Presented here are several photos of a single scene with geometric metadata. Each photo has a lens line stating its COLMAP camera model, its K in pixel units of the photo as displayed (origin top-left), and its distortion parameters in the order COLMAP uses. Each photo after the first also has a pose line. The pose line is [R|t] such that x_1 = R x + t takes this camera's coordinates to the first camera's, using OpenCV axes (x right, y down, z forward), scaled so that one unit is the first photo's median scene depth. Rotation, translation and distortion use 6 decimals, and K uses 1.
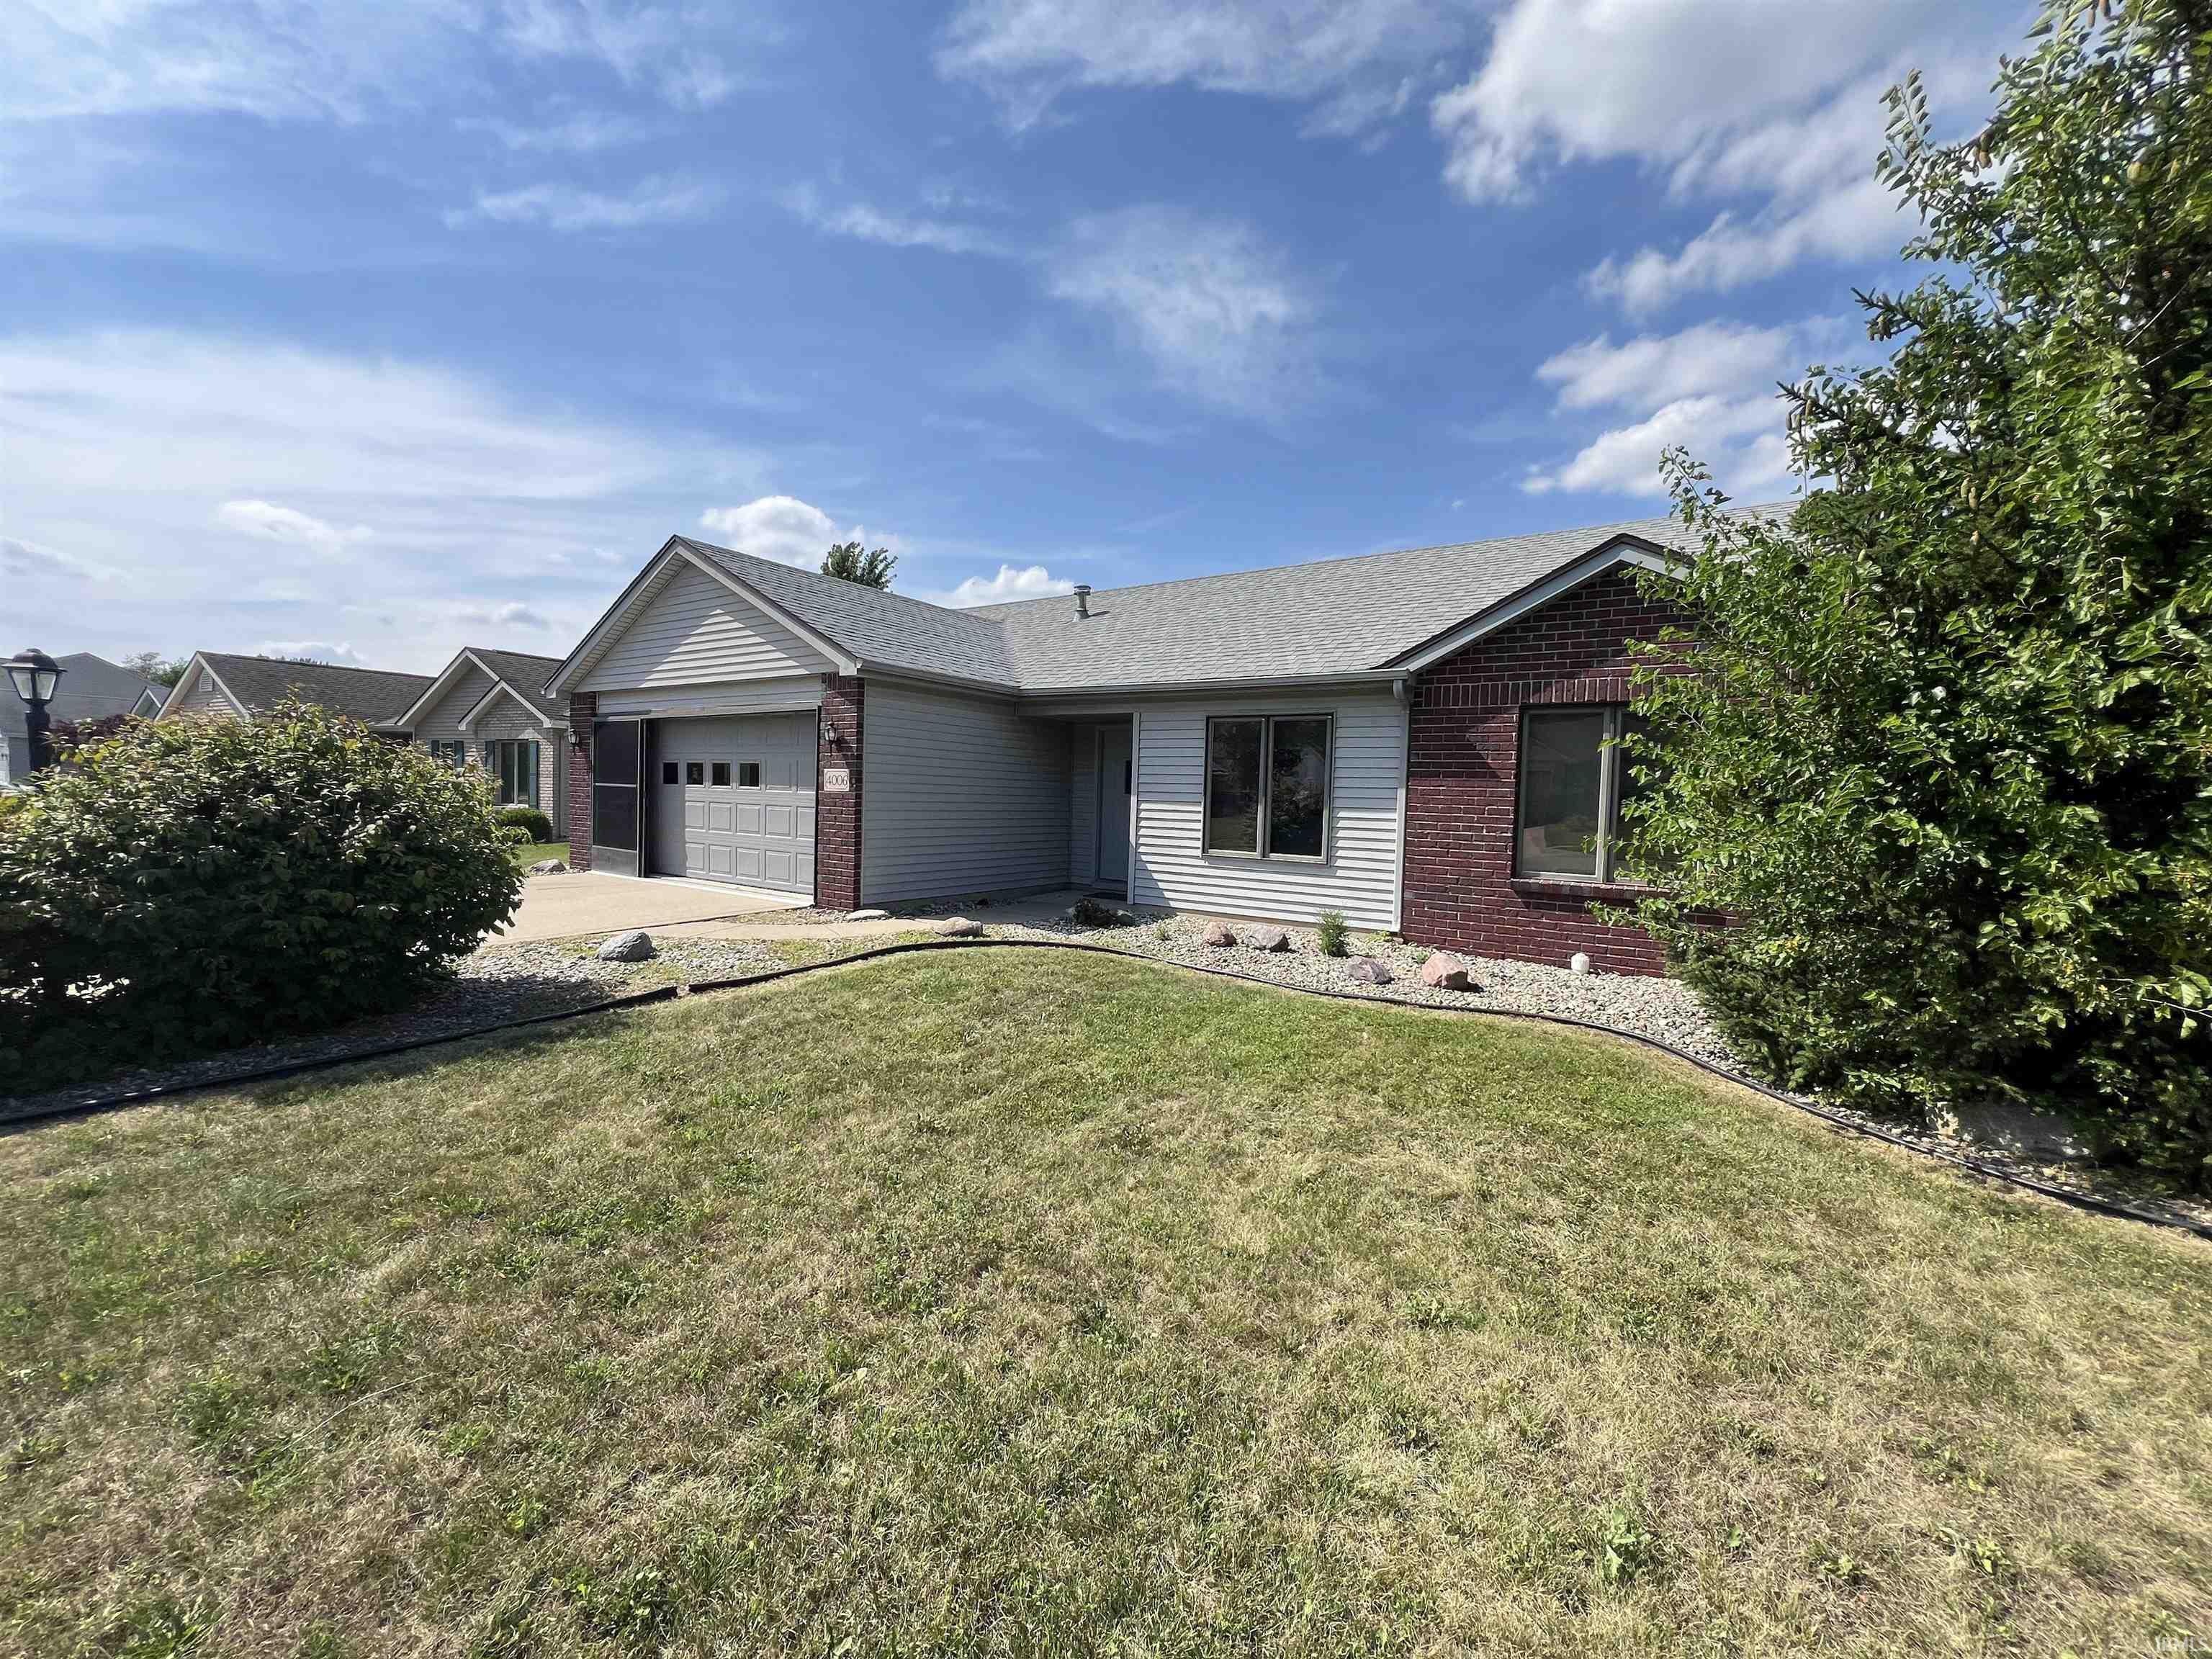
lens RADIAL K [[880.1, 0, 1100.1], [0, 880.1, 829.2], [0, 0, 1]] dist [0.002602, 0.000305]
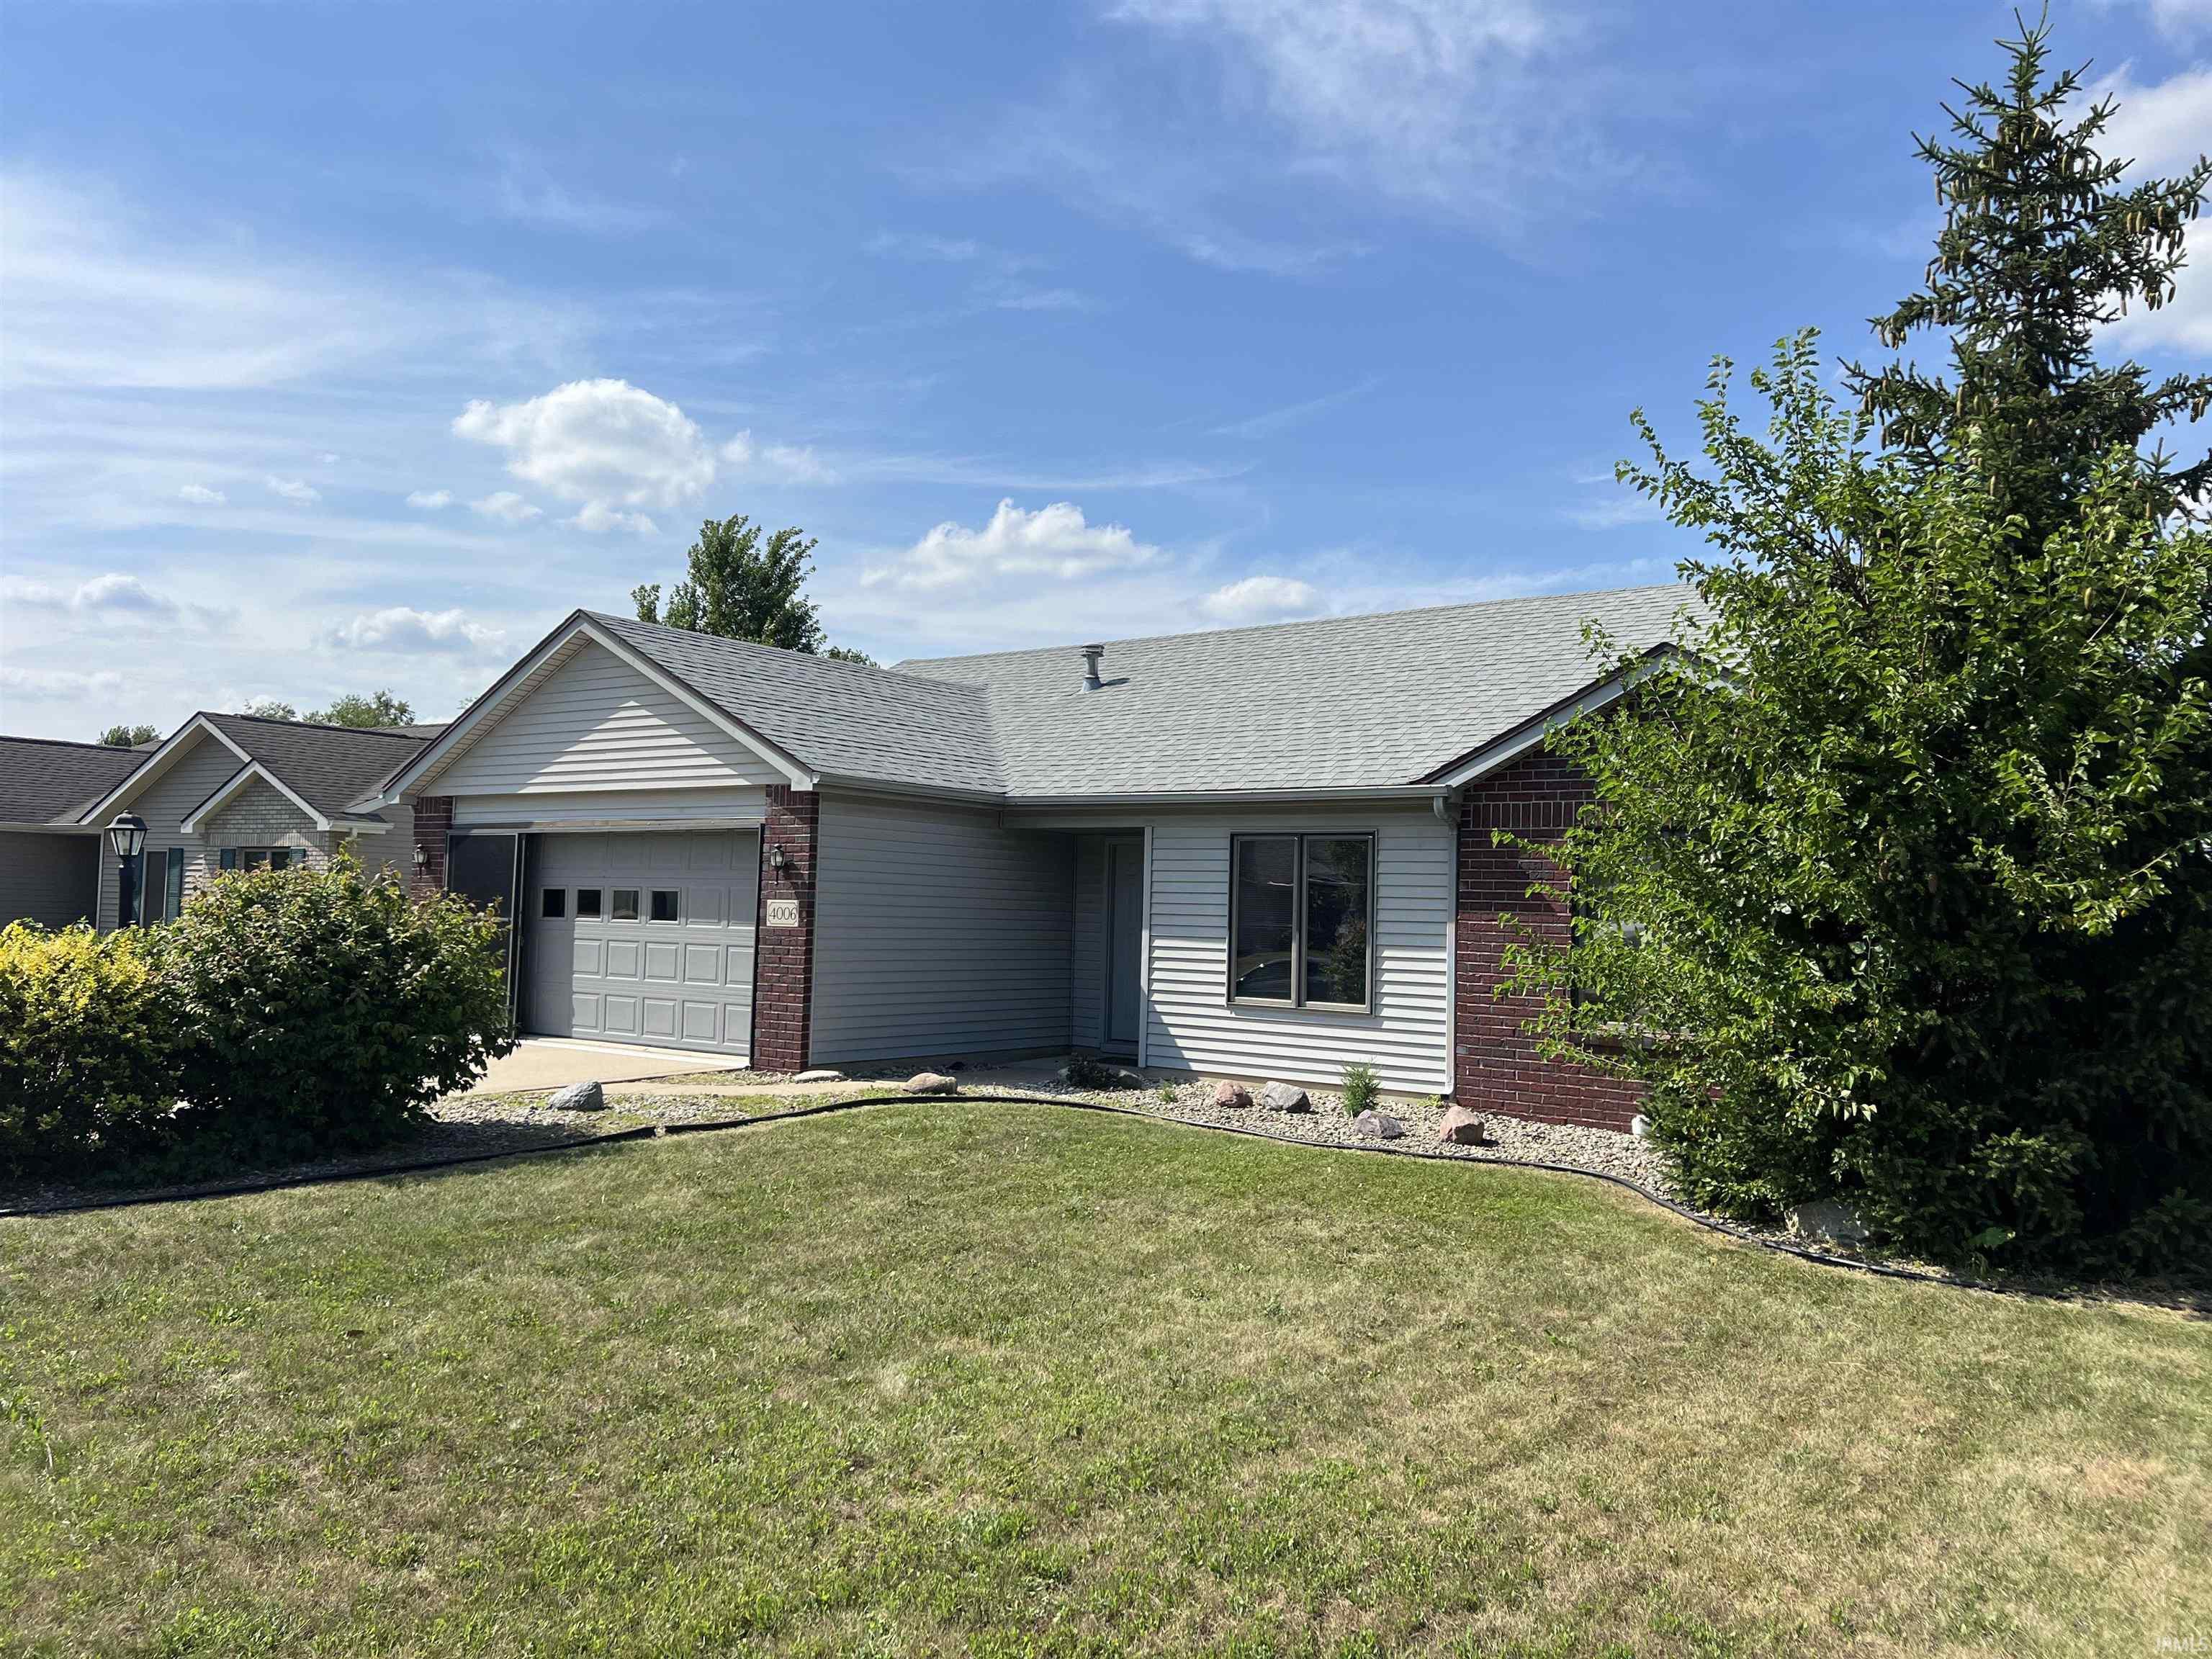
lens RADIAL K [[1670.1, 0, 1093.2], [0, 1670.1, 821.7], [0, 0, 1]] dist [0.121676, -0.180157]
pose [[0.998832, -0.005442, -0.048017, 0.074195], [0.000787, 0.995338, -0.096442, 0.011820], [0.048318, 0.096292, 0.994180, -0.602371]]
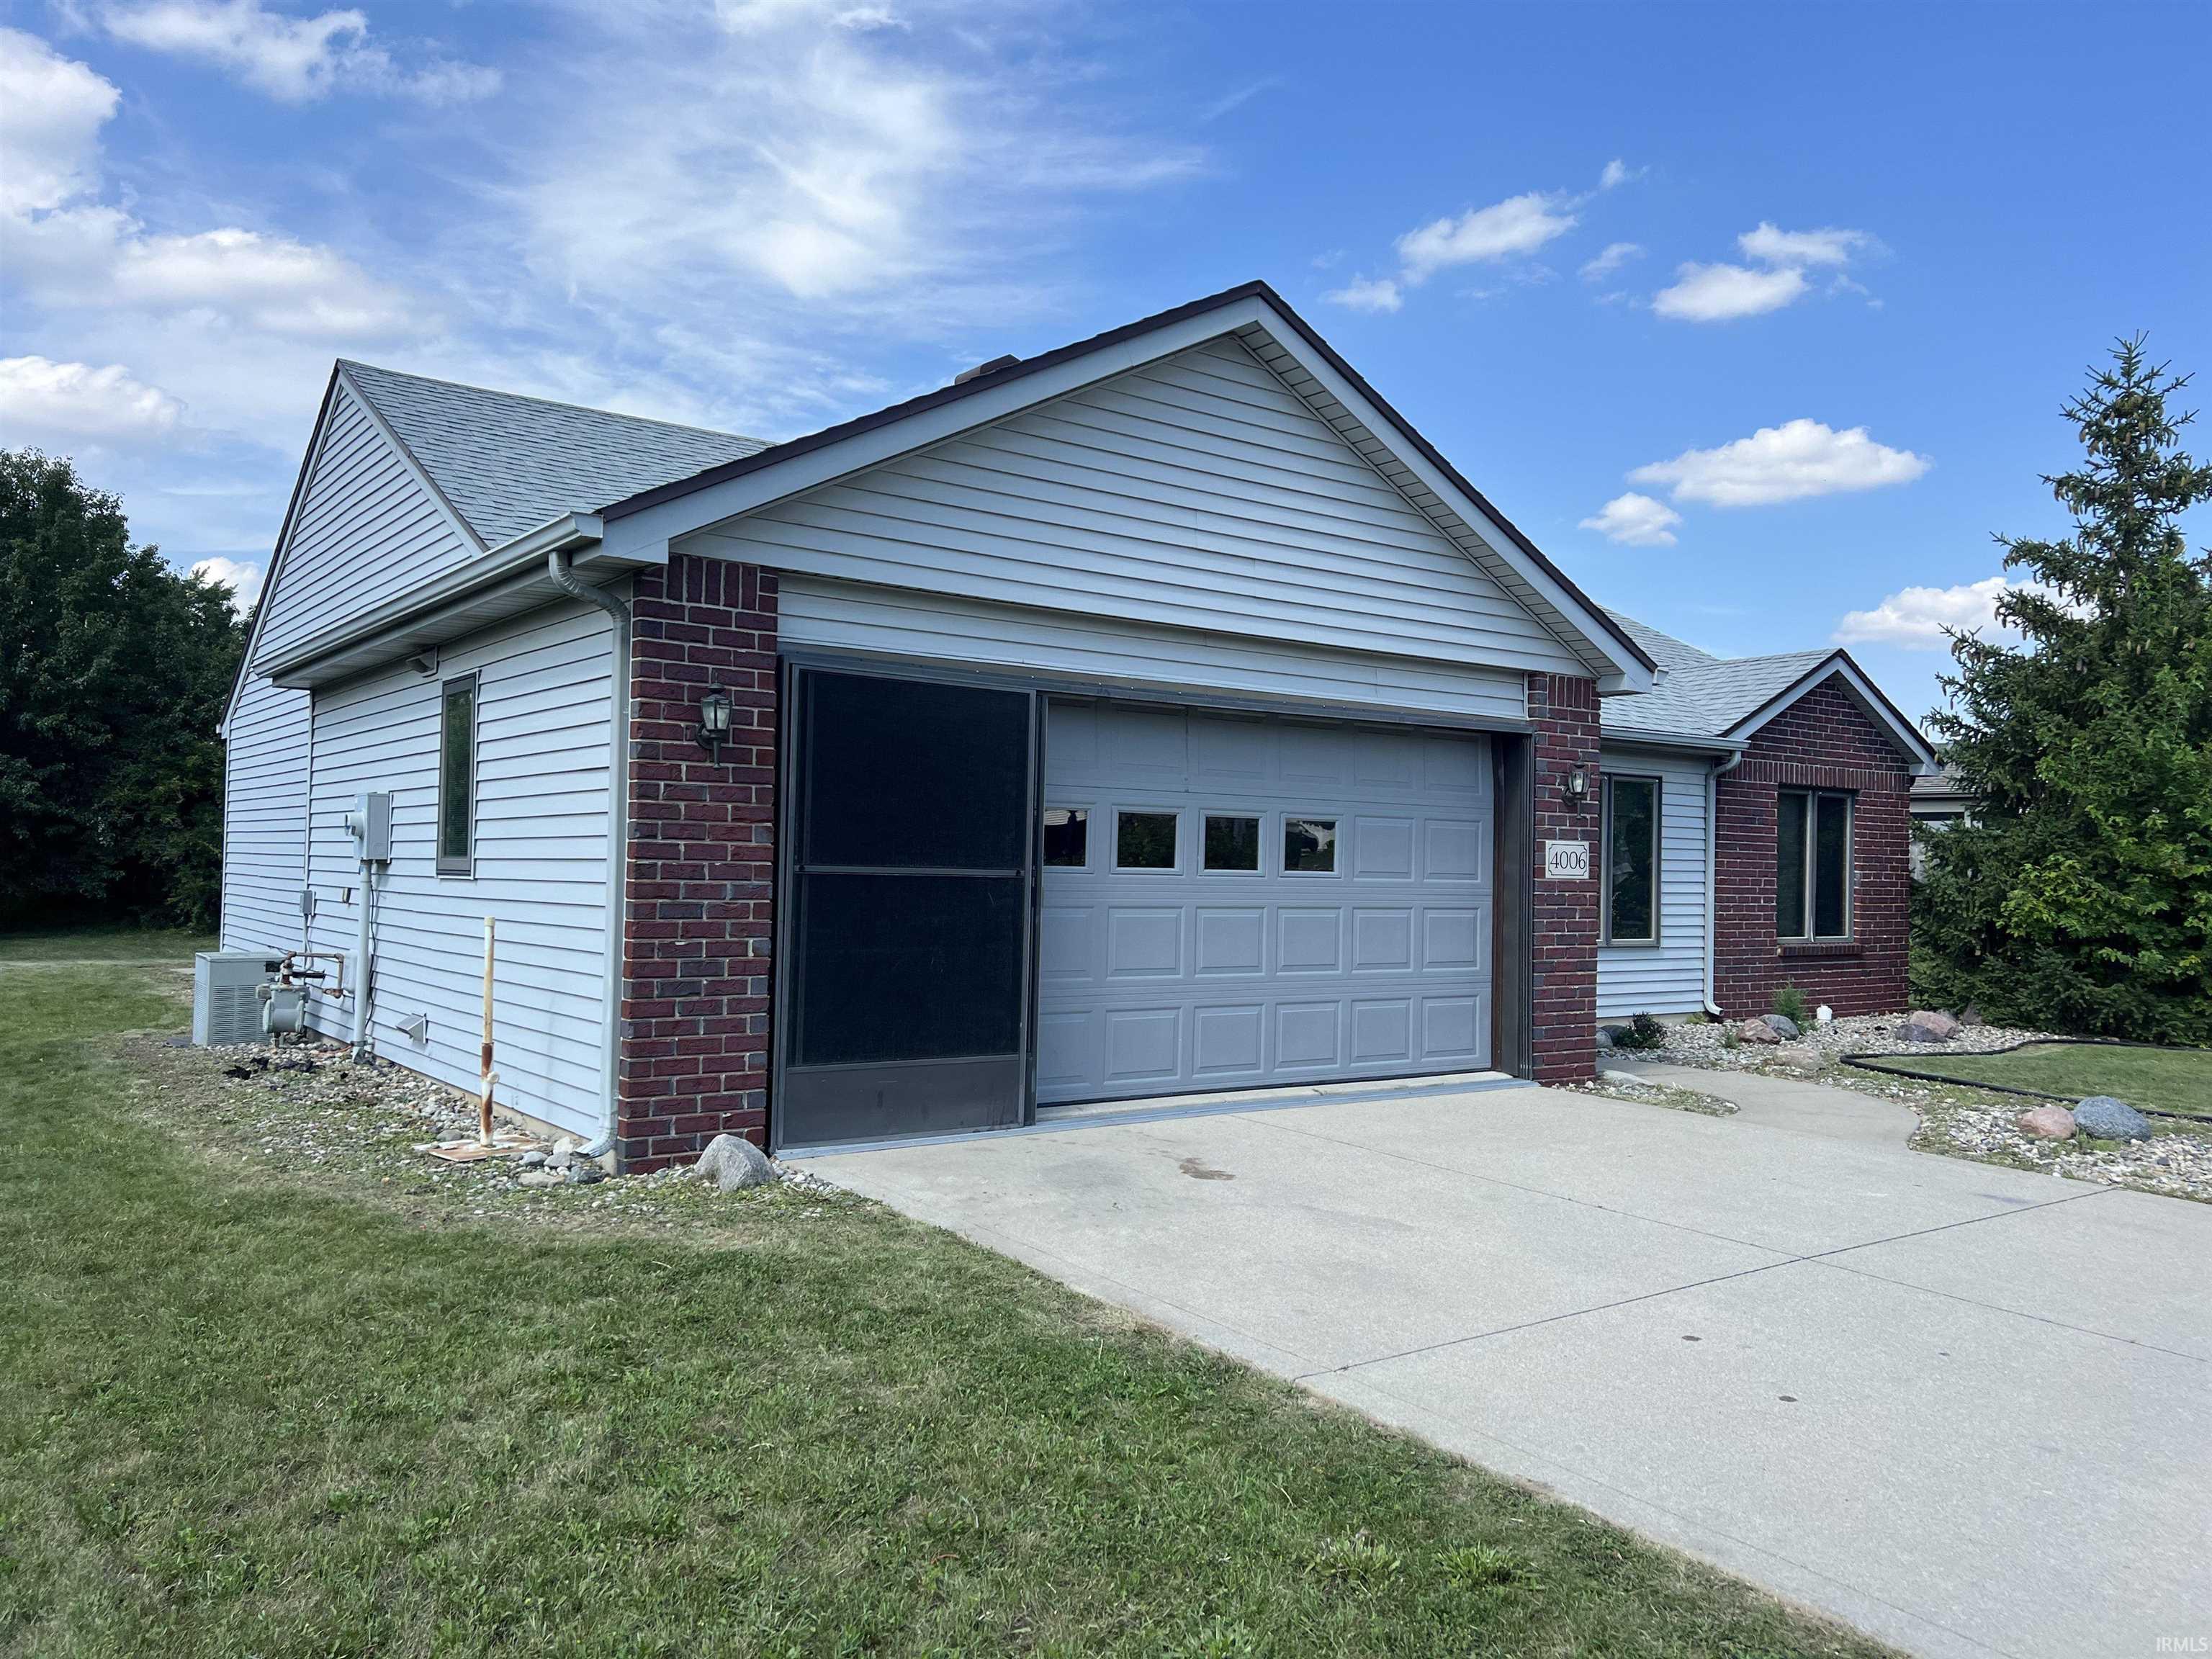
lens RADIAL K [[1731.7, 0, 1181.6], [0, 1731.7, 852.9], [0, 0, 1]] dist [0.031255, 0.000313]
pose [[0.281850, -0.013336, 0.959366, -1.564098], [0.028105, 0.999589, 0.005639, -0.078475], [-0.959047, 0.025373, 0.282109, 0.973212]]
